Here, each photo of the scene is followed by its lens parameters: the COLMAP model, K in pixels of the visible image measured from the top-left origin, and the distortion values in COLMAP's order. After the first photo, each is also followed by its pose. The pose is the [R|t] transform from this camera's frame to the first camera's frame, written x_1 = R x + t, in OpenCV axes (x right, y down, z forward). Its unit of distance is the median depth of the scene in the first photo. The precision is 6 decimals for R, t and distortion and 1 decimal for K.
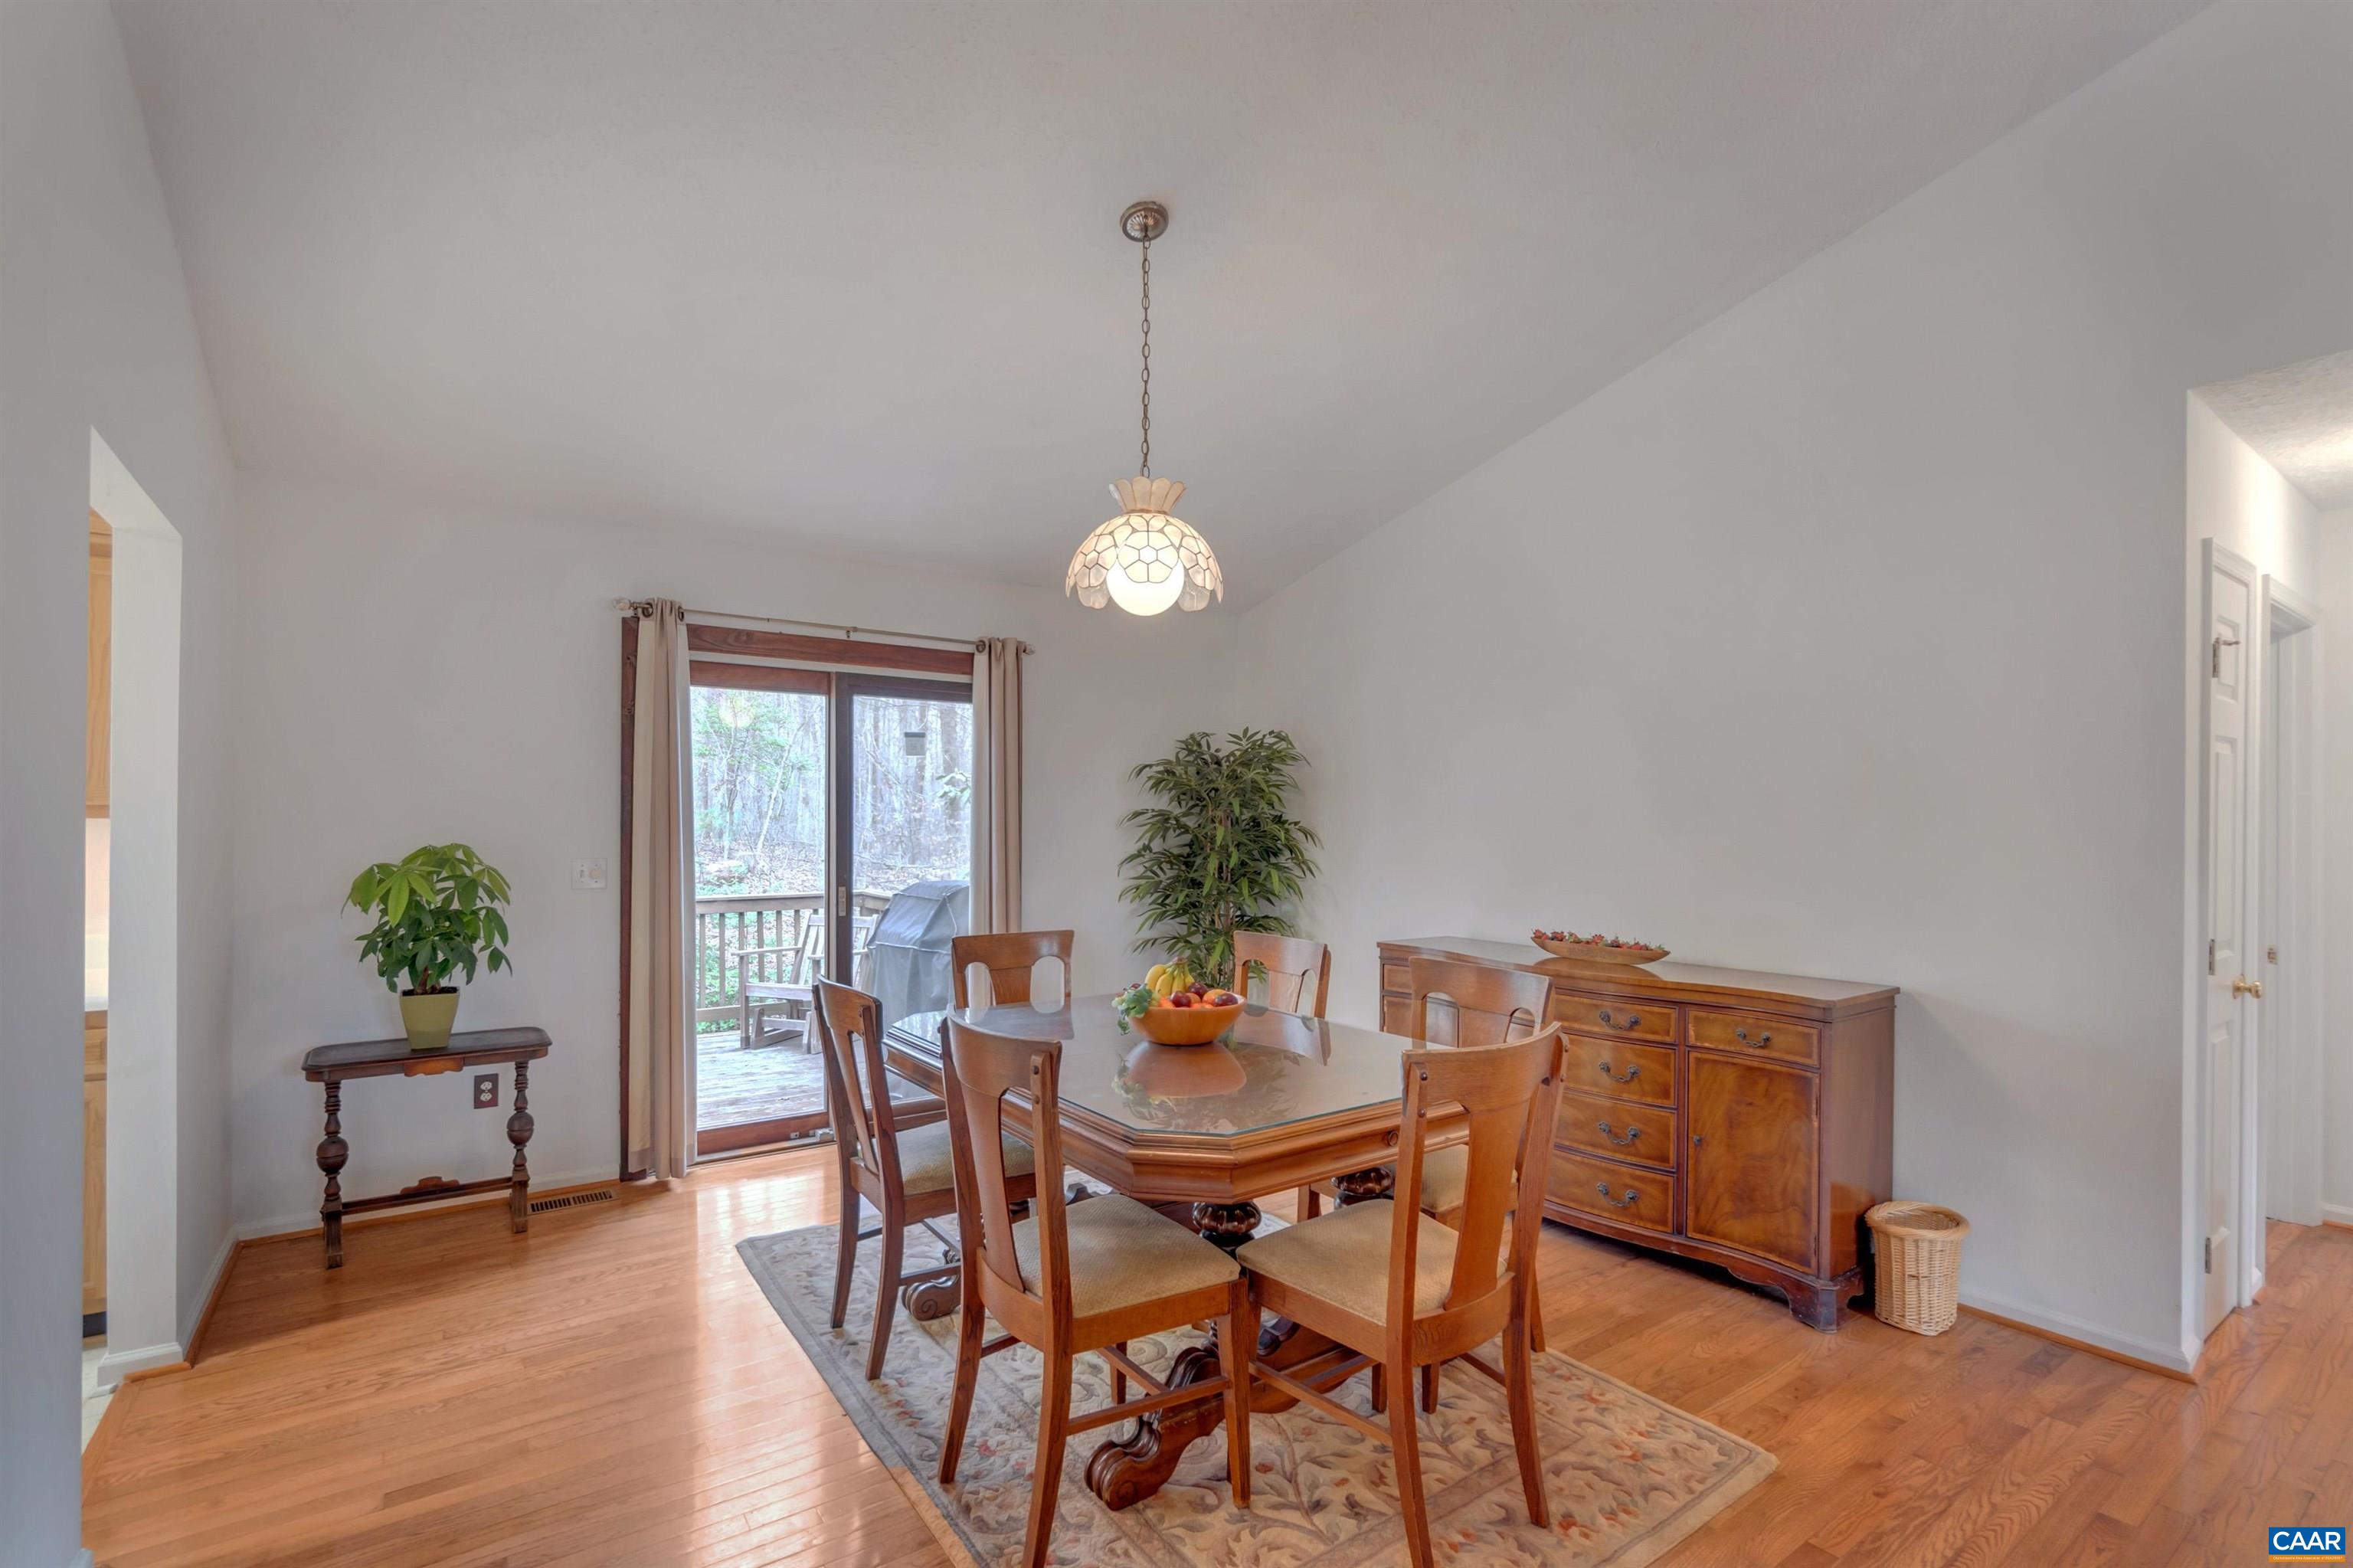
lens RADIAL K [[1042.1, 0, 1156.7], [0, 1042.1, 819.5], [0, 0, 1]] dist [-0.005441, 0.000458]
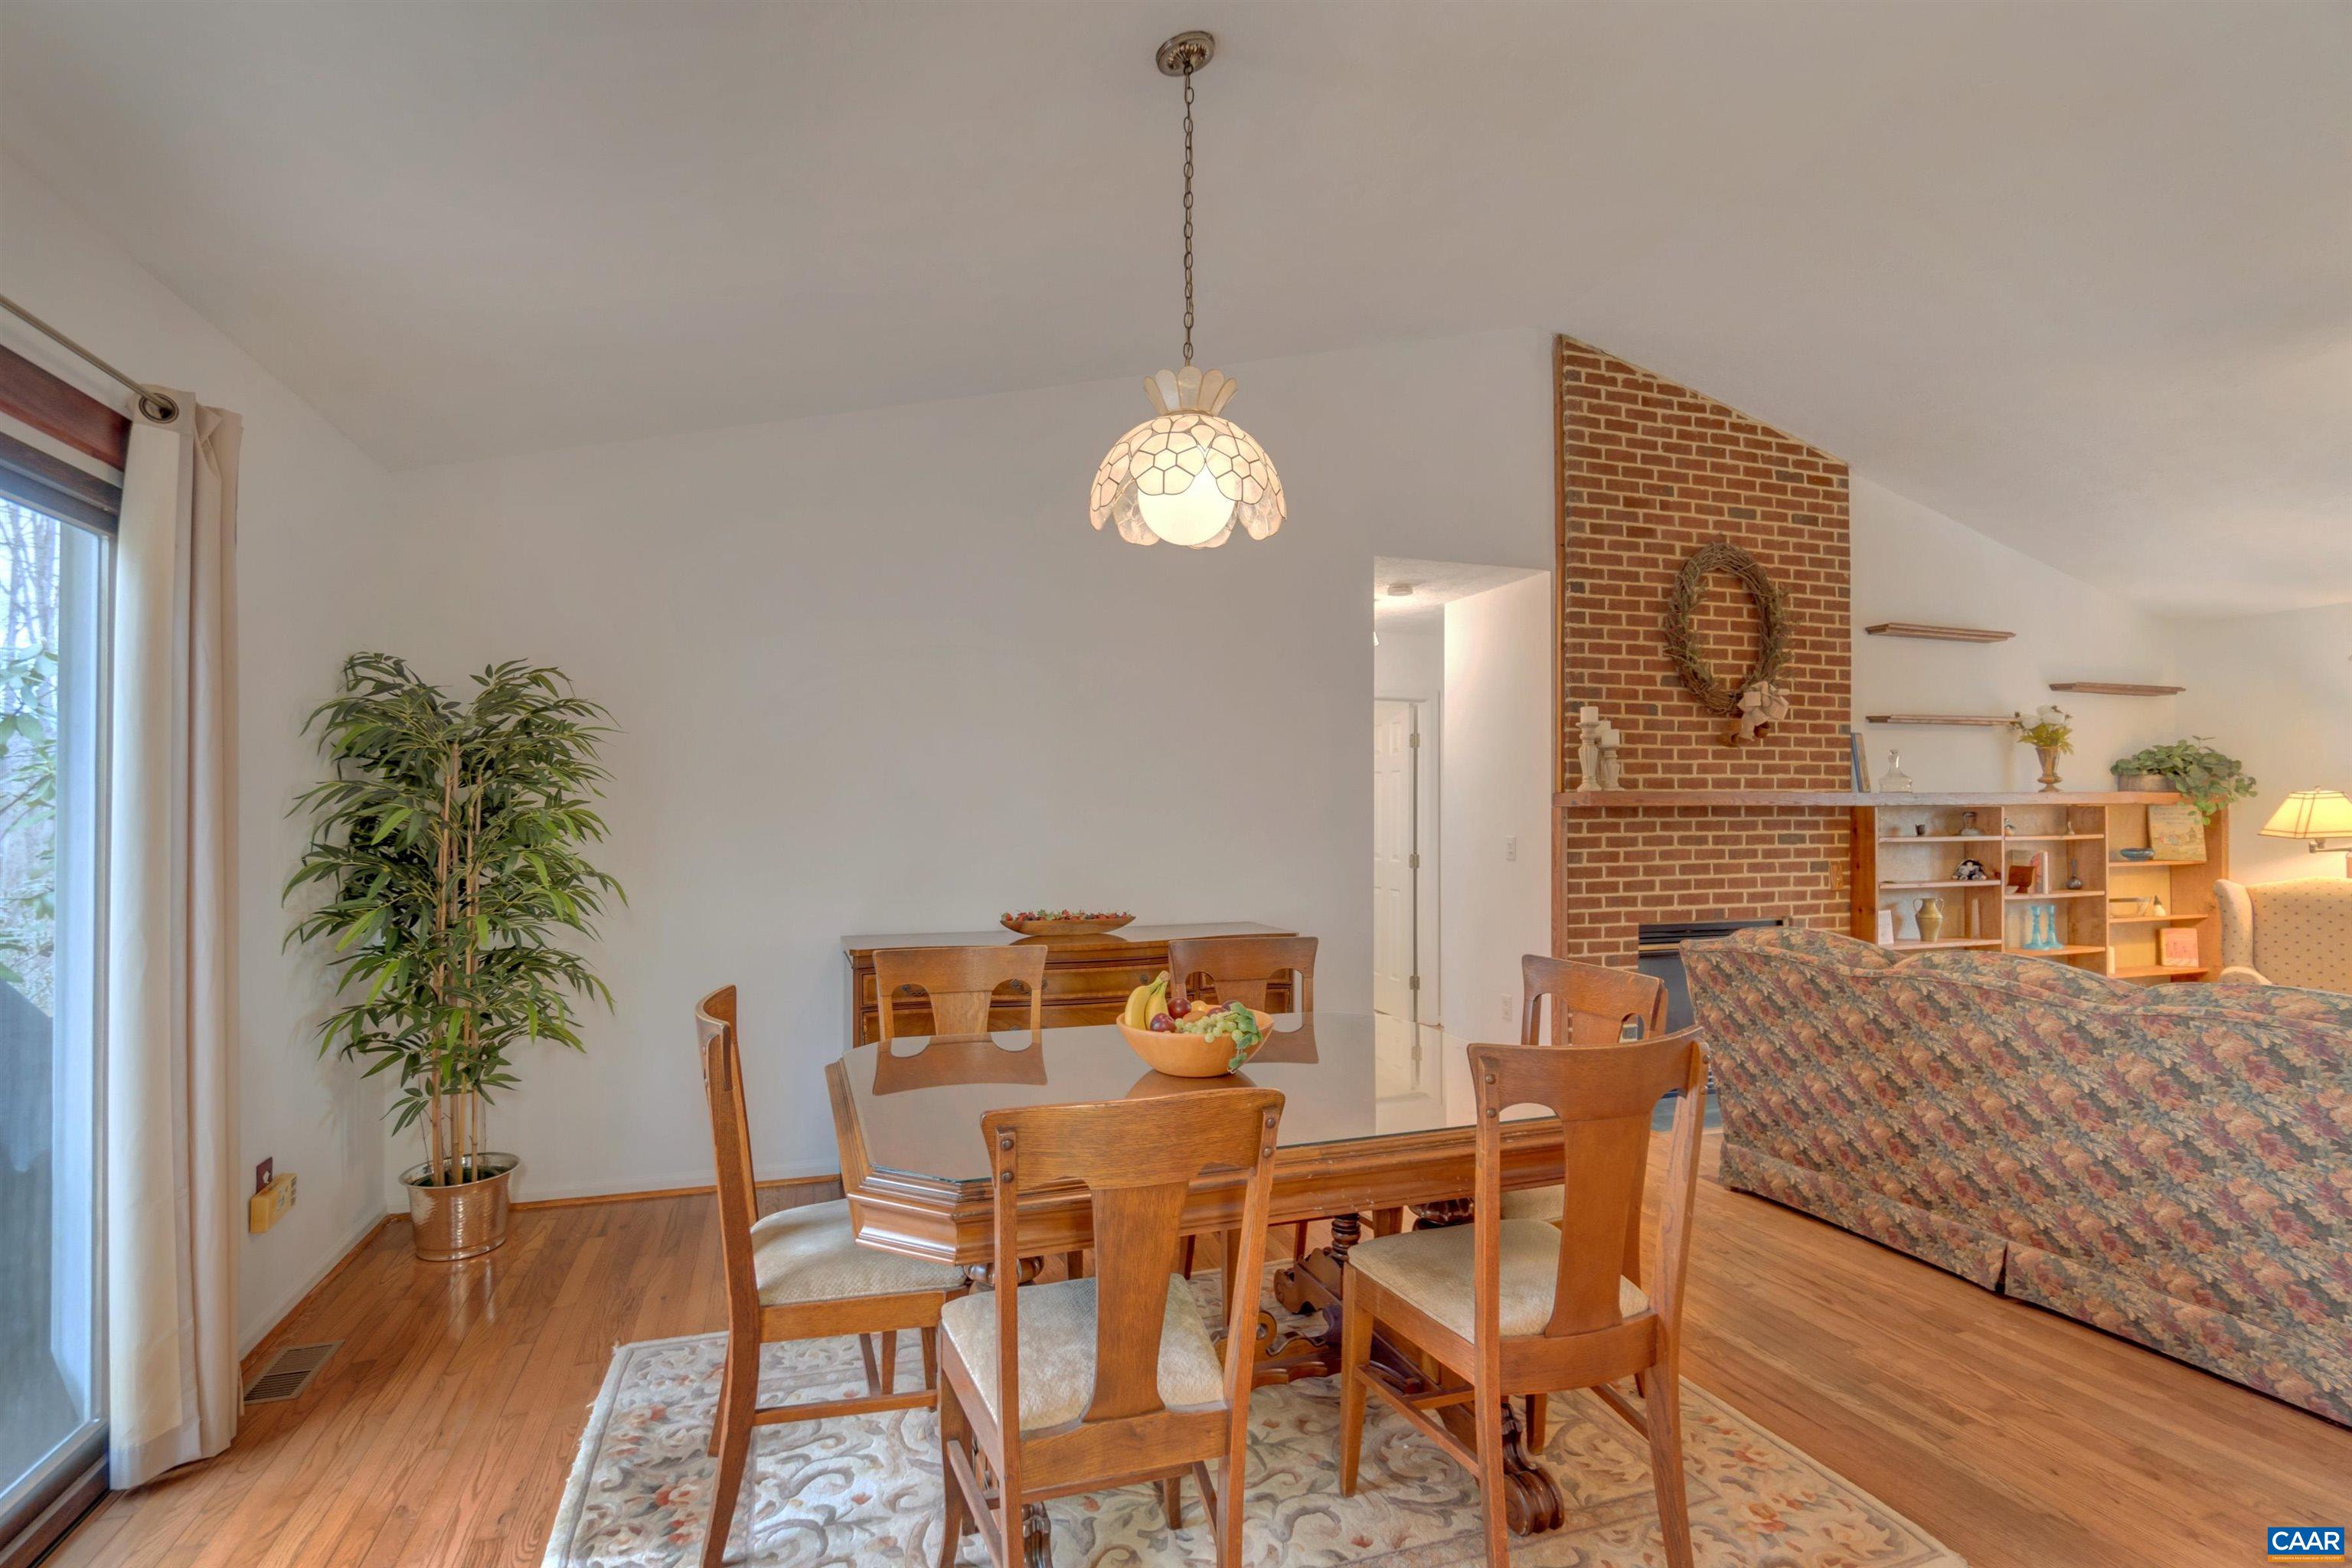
lens RADIAL K [[1116.0, 0, 1187.3], [0, 1116.0, 799.7], [0, 0, 1]] dist [-0.009175, 0.005547]
pose [[0.277300, 0.006155, 0.960764, -0.659426], [0.000853, 0.999978, -0.006652, 0.005732], [-0.960783, 0.002664, 0.277289, 0.577605]]
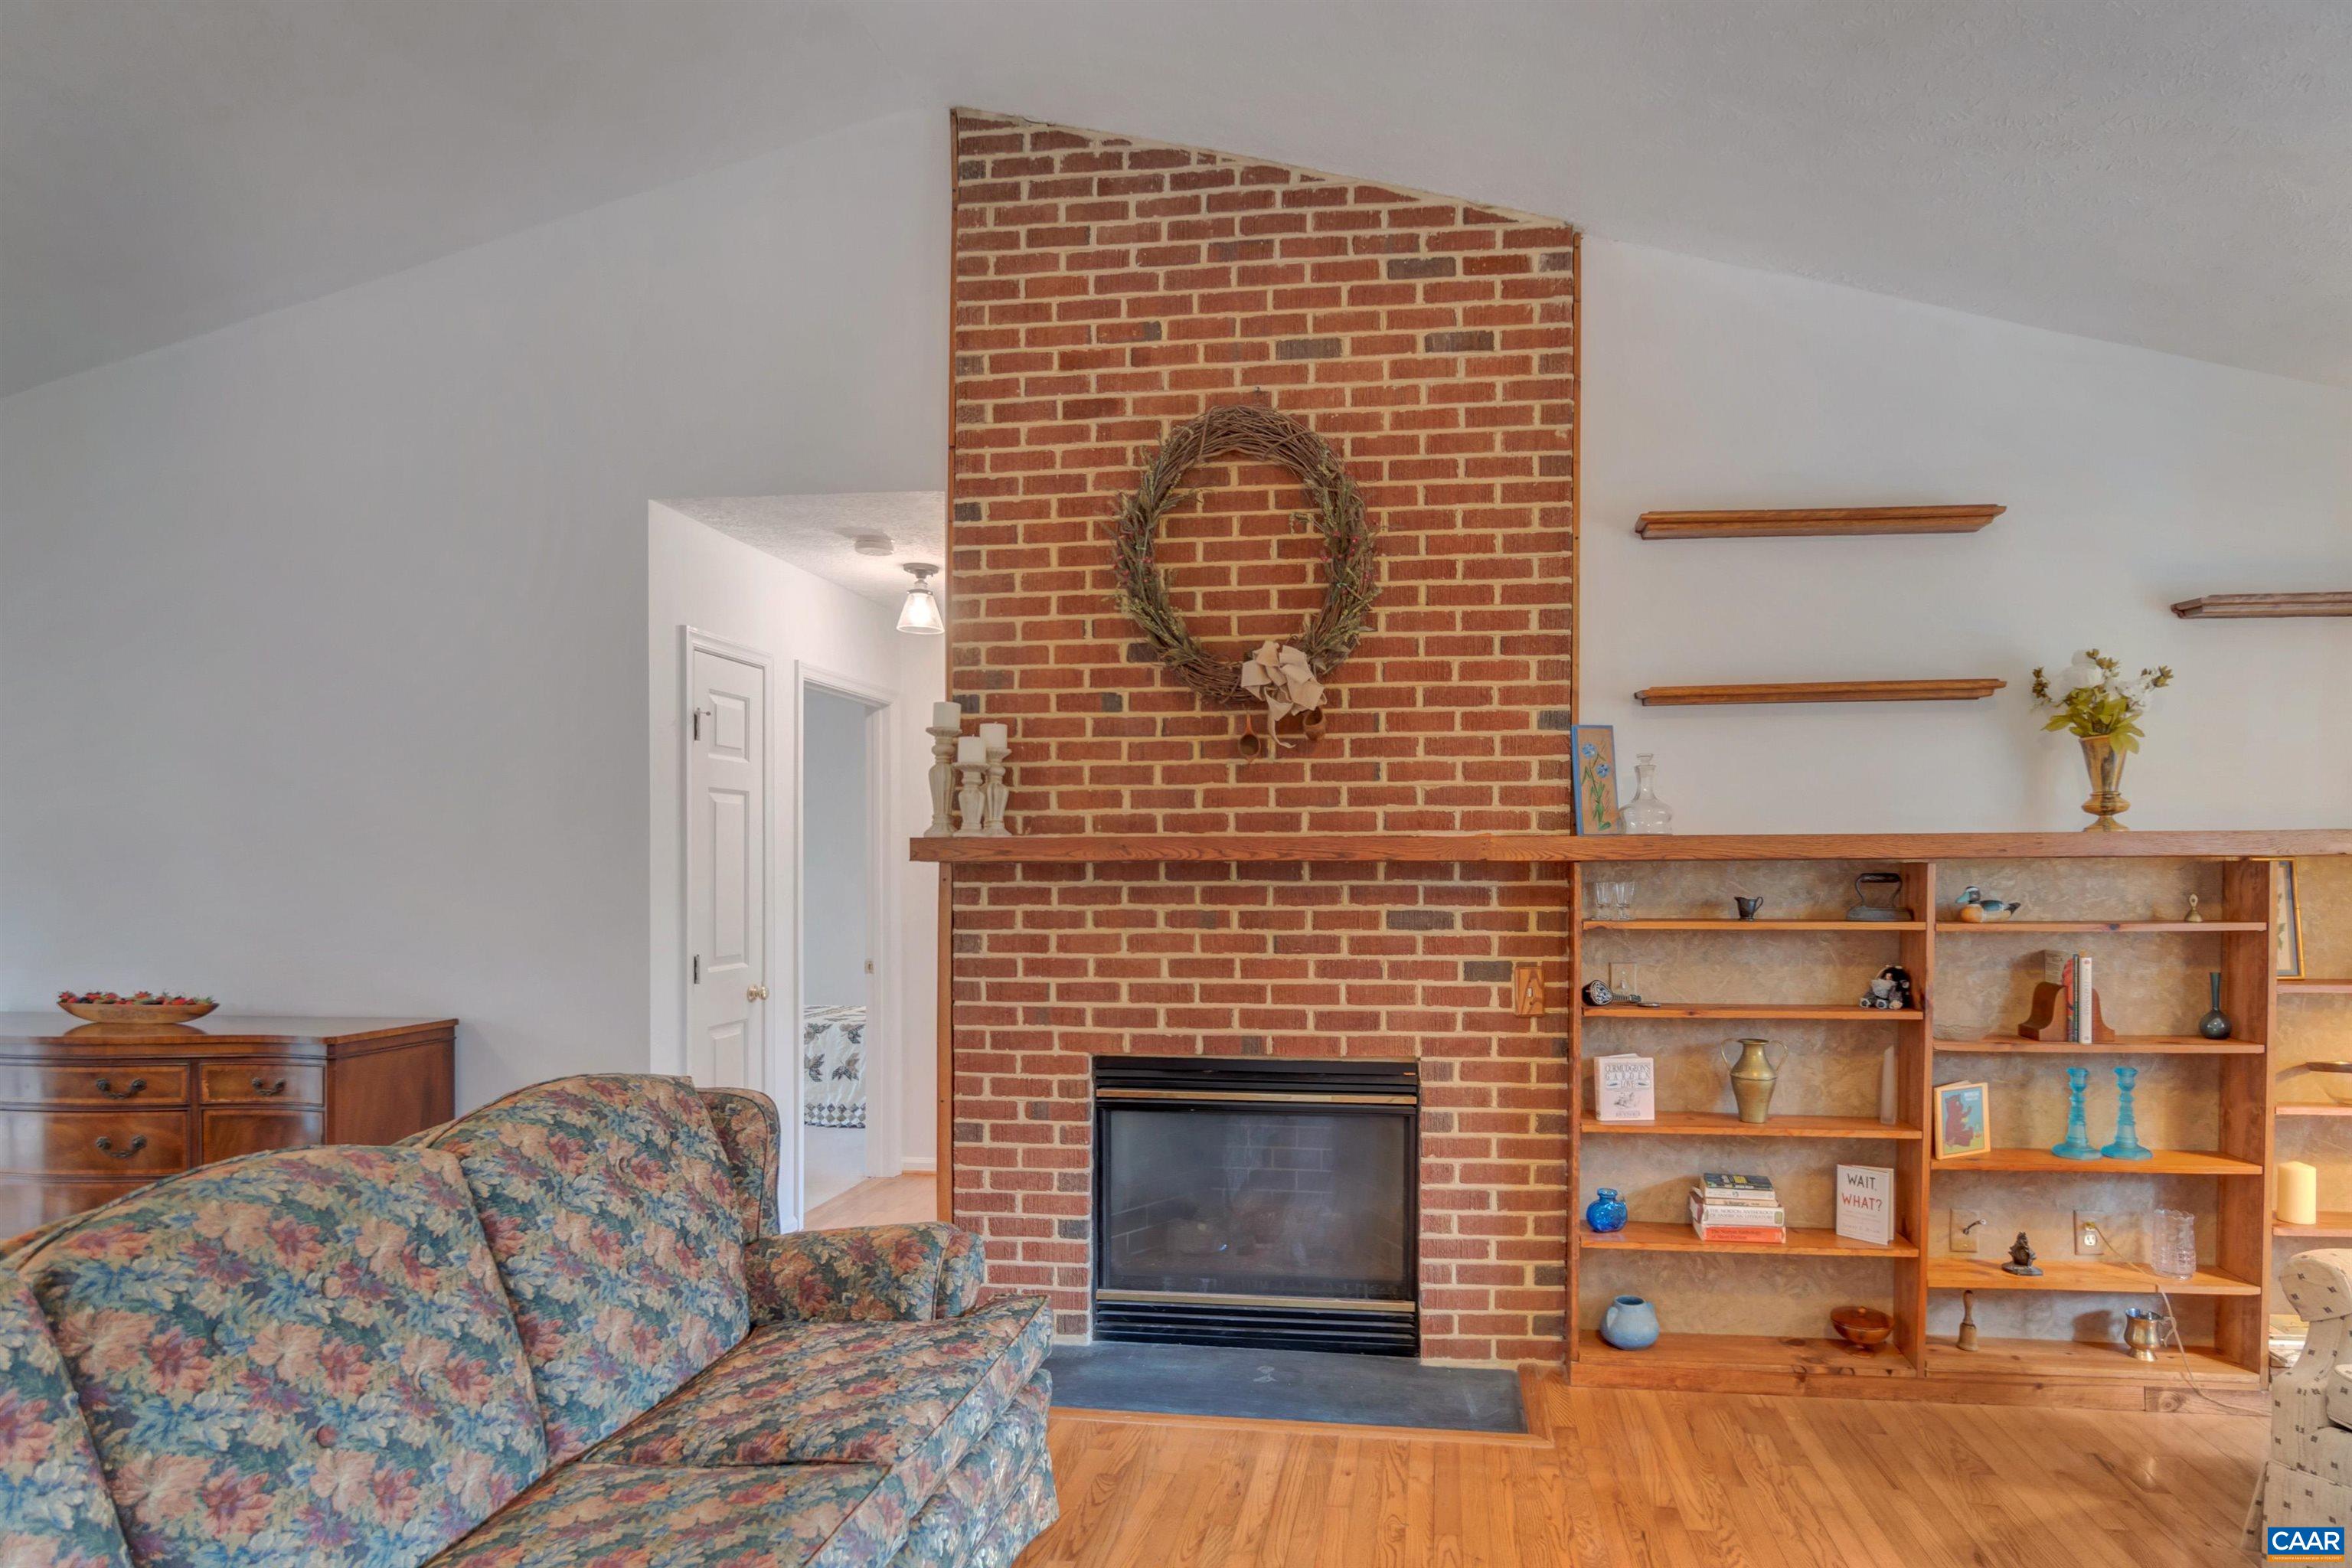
lens RADIAL K [[1268.6, 0, 1282.3], [0, 1268.6, 882.2], [0, 0, 1]] dist [-0.004510, 0.000292]
pose [[0.656340, -0.014643, 0.754323, 0.265425], [0.000552, 0.999821, 0.018928, 0.002240], [-0.754465, -0.012006, 0.656230, -0.389674]]
